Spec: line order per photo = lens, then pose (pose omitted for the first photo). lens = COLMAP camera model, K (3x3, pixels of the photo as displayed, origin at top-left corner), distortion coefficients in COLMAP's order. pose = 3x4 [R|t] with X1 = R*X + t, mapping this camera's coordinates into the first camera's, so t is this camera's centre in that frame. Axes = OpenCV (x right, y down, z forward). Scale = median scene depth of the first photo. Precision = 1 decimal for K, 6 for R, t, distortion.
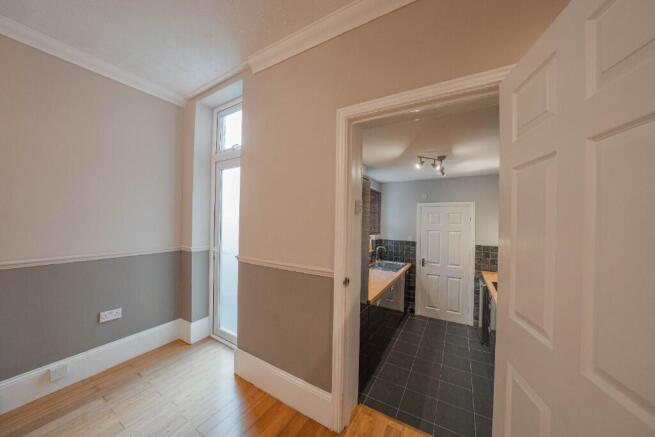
lens RADIAL K [[233.8, 0, 327.5], [0, 233.8, 218.5], [0, 0, 1]] dist [0.000314, 0.000053]
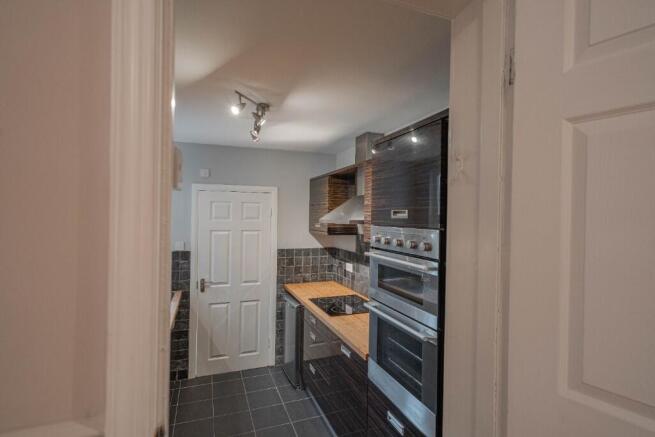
lens RADIAL K [[327.1, 0, 327.5], [0, 327.1, 218.5], [0, 0, 1]] dist [0.001494, 0.000155]
pose [[0.609475, -0.009358, 0.792750, -0.053313], [-0.006022, 0.999847, 0.016433, 0.005280], [-0.792782, -0.014790, 0.609325, 0.281836]]
